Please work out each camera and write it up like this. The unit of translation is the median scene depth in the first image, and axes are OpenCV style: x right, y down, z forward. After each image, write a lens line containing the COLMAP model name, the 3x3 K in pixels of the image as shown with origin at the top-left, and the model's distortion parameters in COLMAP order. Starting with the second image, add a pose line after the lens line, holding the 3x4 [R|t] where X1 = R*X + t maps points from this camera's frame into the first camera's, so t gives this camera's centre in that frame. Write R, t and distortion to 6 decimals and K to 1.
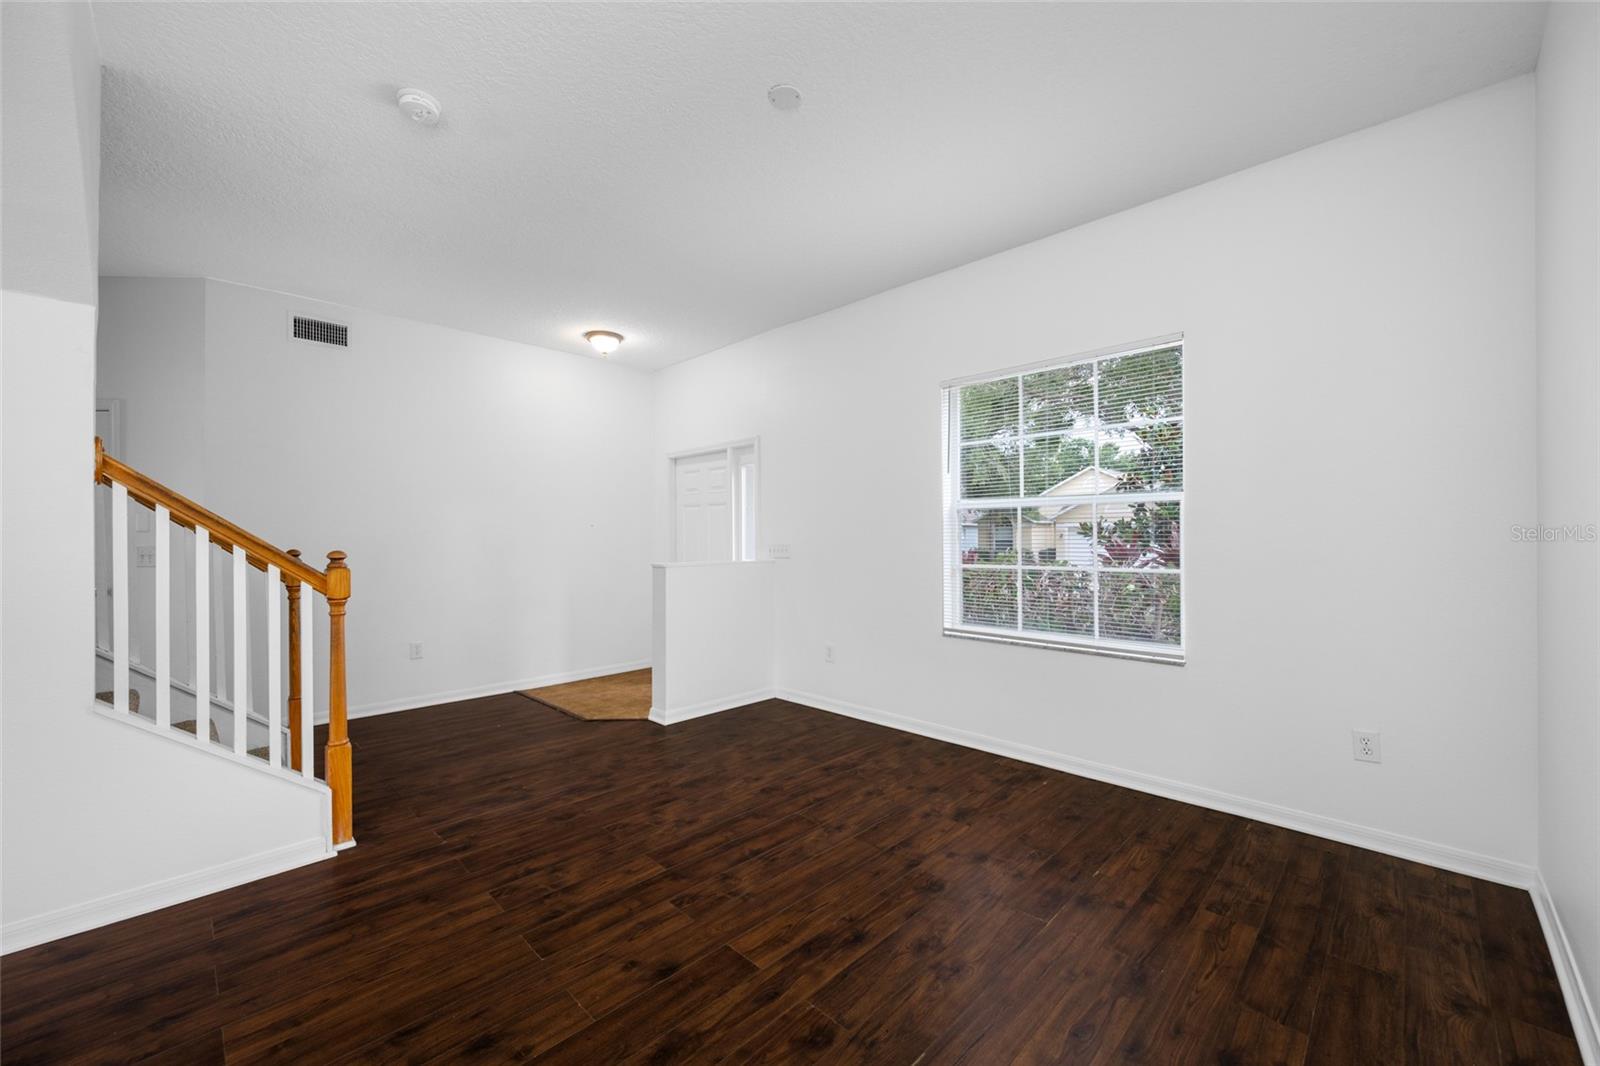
lens RADIAL K [[615.5, 0, 803.5], [0, 615.5, 541.0], [0, 0, 1]] dist [0.000218, -0.000015]
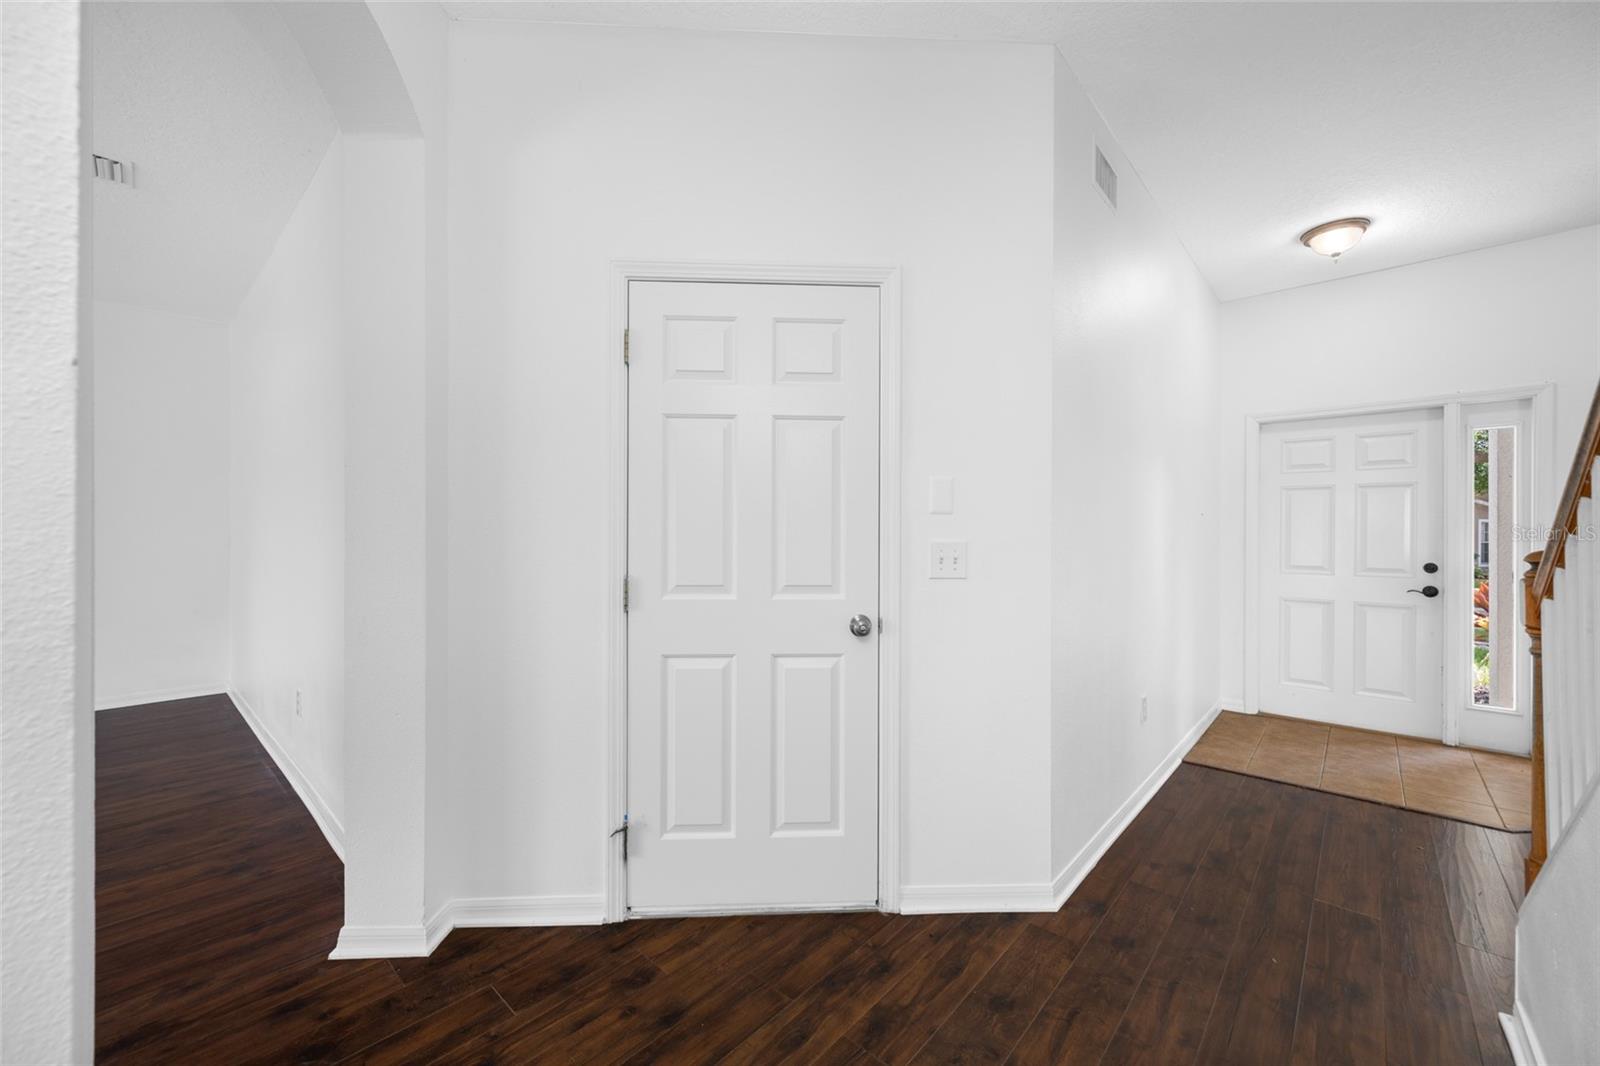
lens RADIAL K [[629.3, 0, 803.5], [0, 629.3, 530.7], [0, 0, 1]] dist [0.000757, 0.000087]
pose [[0.999069, 0.009061, 0.042167, -1.301460], [-0.008895, 0.999952, -0.004132, 0.000629], [-0.042202, 0.003753, 0.999102, 0.478485]]
